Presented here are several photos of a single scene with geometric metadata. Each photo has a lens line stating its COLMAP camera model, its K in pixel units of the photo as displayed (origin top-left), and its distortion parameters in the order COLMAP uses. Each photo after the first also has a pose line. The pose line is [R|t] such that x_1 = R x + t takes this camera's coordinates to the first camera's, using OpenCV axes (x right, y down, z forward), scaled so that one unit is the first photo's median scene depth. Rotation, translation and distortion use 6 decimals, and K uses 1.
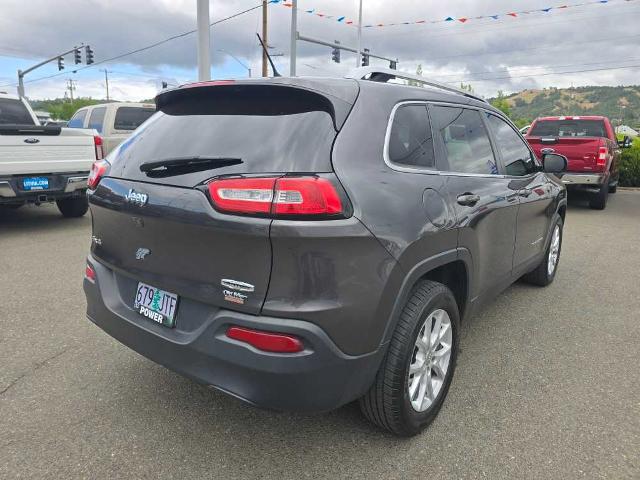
lens RADIAL K [[484.2, 0, 320.0], [0, 484.2, 240.0], [0, 0, 1]] dist [-0.029555, -0.003473]
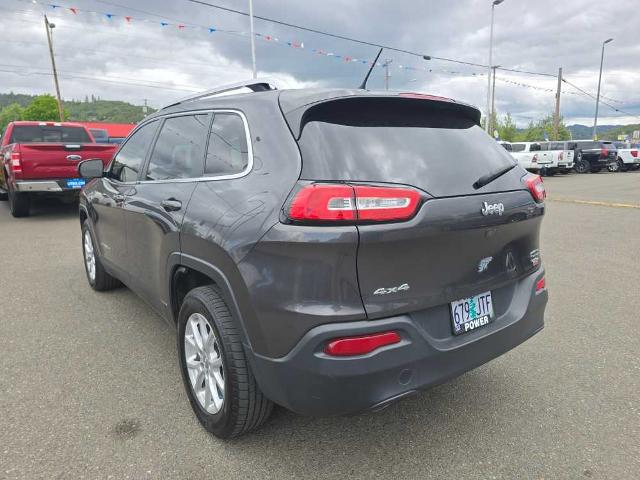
lens RADIAL K [[452.1, 0, 320.0], [0, 452.1, 240.0], [0, 0, 1]] dist [0.008601, 0.000267]
pose [[0.239917, -0.209331, 0.947956, -0.972404], [0.208679, 0.964769, 0.160230, -0.176272], [-0.948100, 0.159377, 0.275147, 0.772927]]
